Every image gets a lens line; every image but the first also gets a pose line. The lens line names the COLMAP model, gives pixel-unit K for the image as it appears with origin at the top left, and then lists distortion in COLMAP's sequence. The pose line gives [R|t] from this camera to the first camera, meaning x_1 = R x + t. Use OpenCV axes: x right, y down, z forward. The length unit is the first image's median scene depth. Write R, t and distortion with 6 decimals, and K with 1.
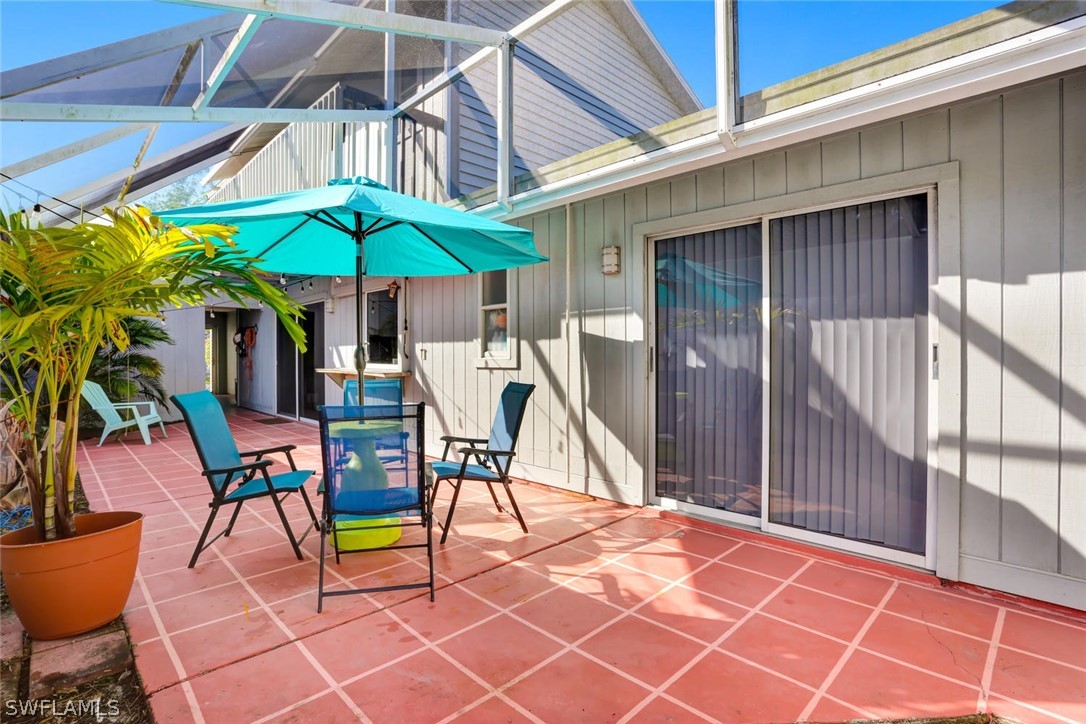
lens RADIAL K [[522.5, 0, 541.2], [0, 522.5, 356.7], [0, 0, 1]] dist [0.003067, 0.001096]
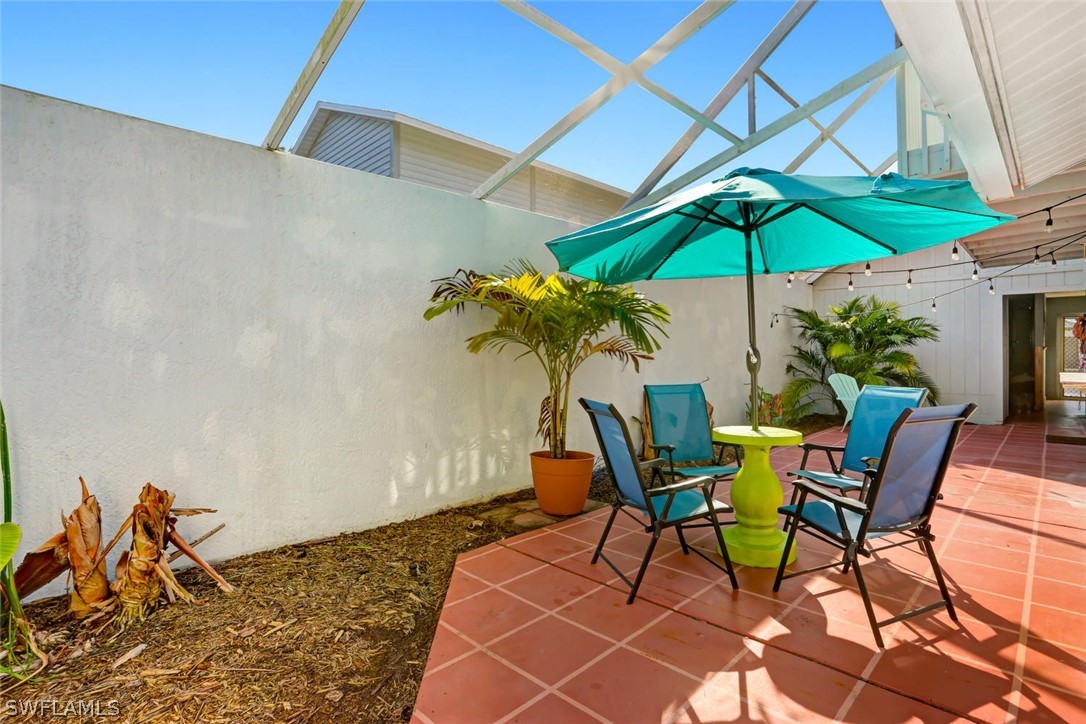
lens RADIAL K [[522.5, 0, 541.2], [0, 522.5, 361.5], [0, 0, 1]] dist [0.003067, 0.001096]
pose [[0.022475, 0.003270, -0.999742, 0.691491], [0.006973, 0.999970, 0.003428, 0.000703], [0.999723, -0.007048, 0.022451, 0.717079]]
